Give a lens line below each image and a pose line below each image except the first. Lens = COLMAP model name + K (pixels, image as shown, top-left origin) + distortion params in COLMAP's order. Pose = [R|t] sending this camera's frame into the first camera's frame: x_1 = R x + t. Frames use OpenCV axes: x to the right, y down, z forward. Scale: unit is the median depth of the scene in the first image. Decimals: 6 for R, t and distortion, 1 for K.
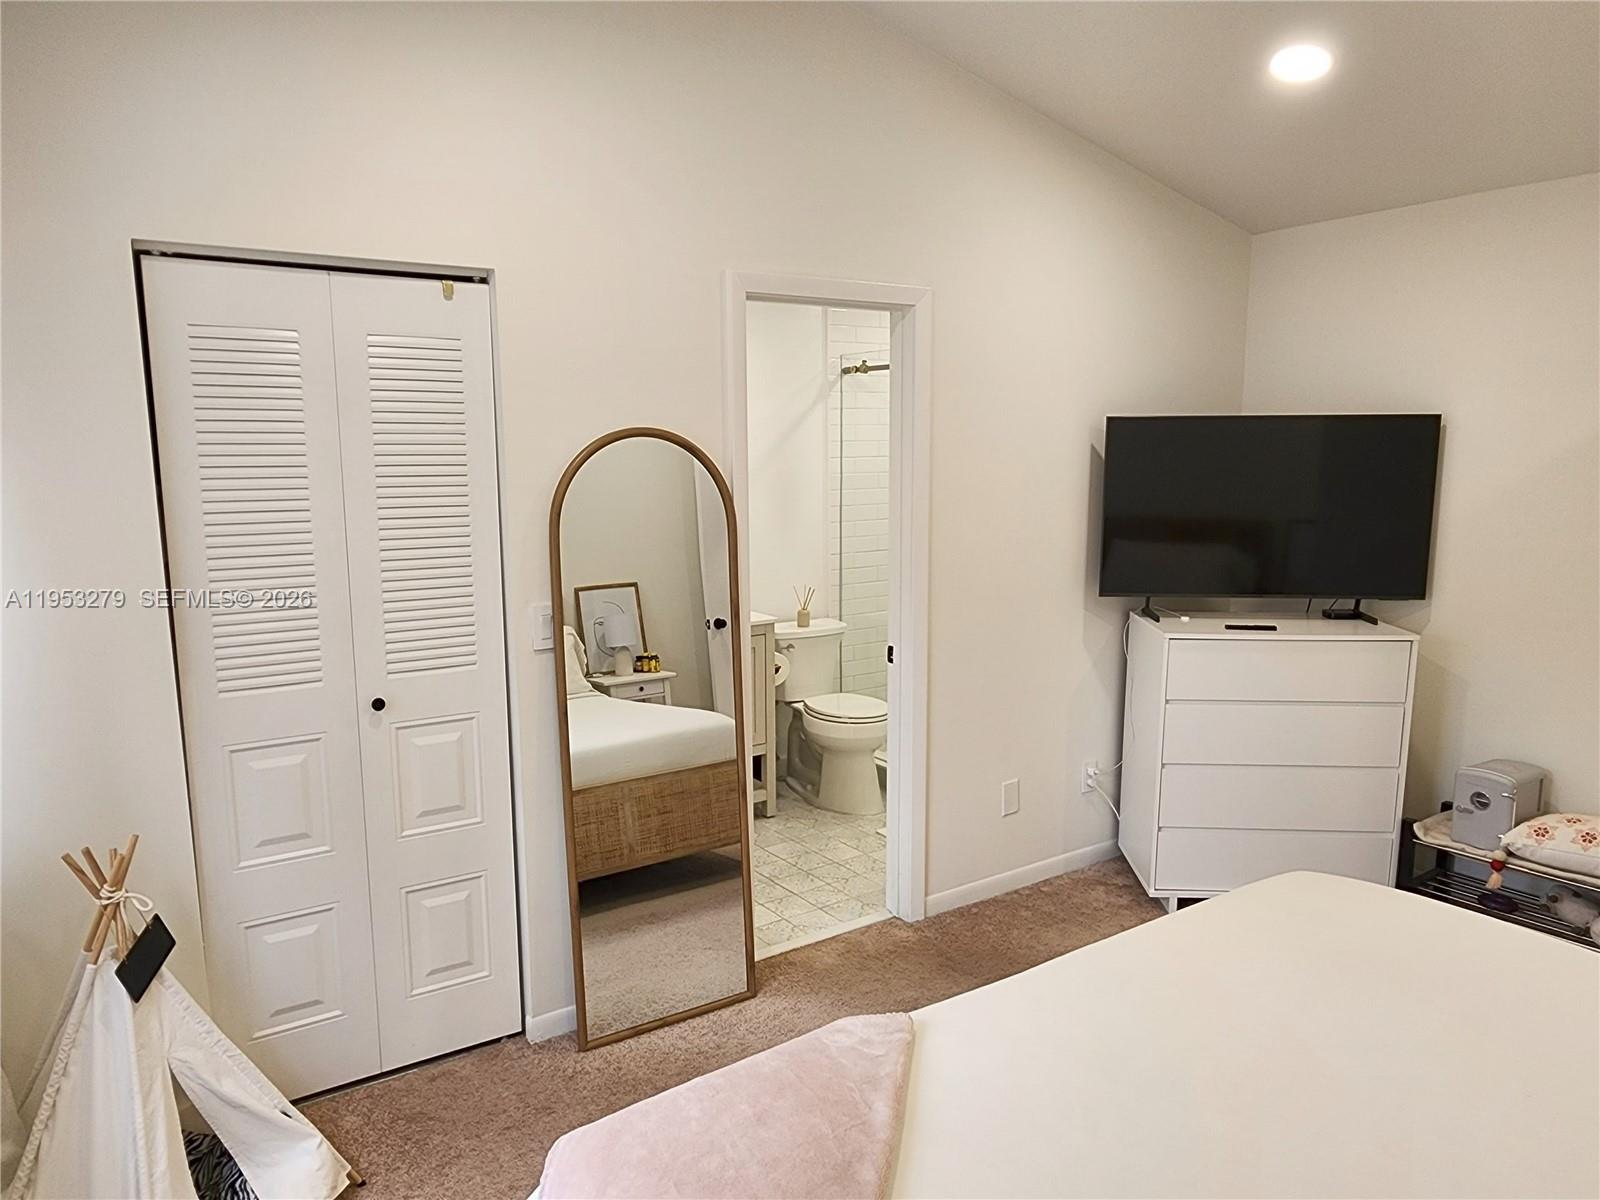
lens RADIAL K [[1088.9, 0, 785.9], [0, 1088.9, 626.6], [0, 0, 1]] dist [0.003596, 0.001396]
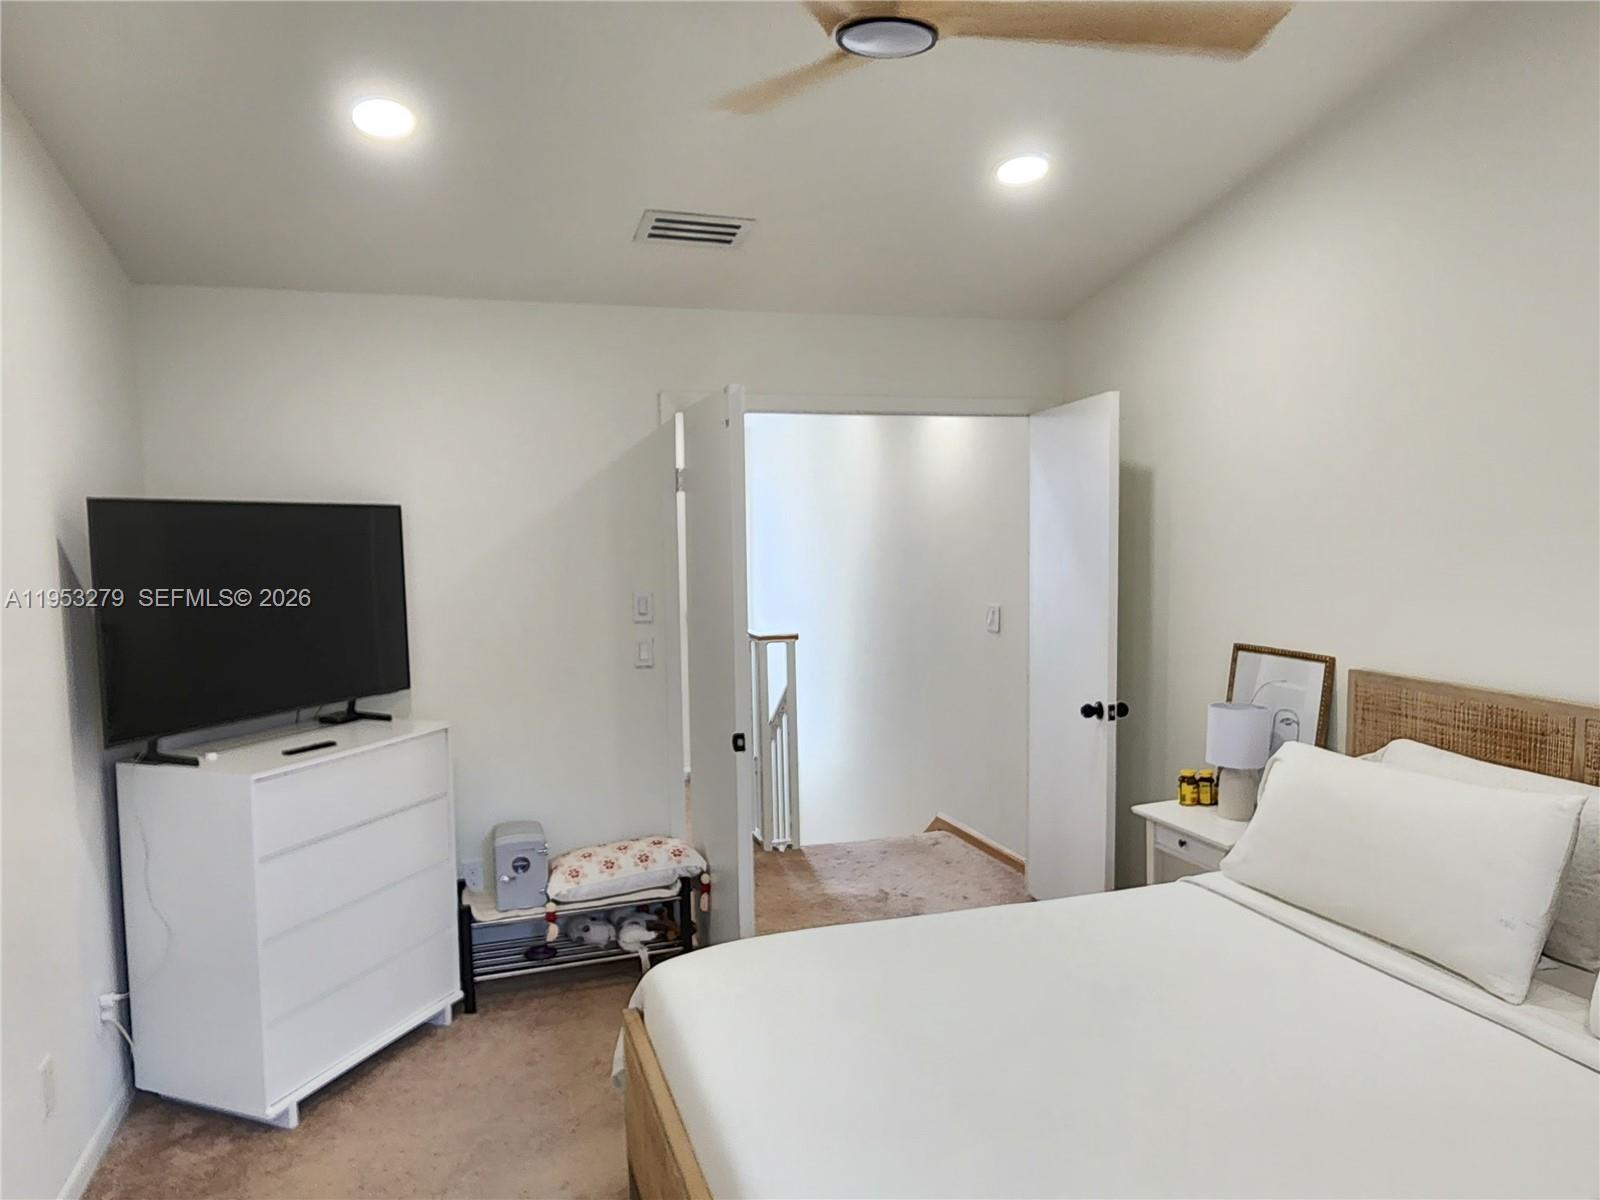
lens RADIAL K [[1088.9, 0, 785.9], [0, 1088.9, 626.6], [0, 0, 1]] dist [0.003596, 0.001396]
pose [[0.279423, -0.082220, 0.956641, -0.293373], [0.168578, 0.985052, 0.035423, -0.064475], [-0.945253, 0.151370, 0.289107, 0.416830]]
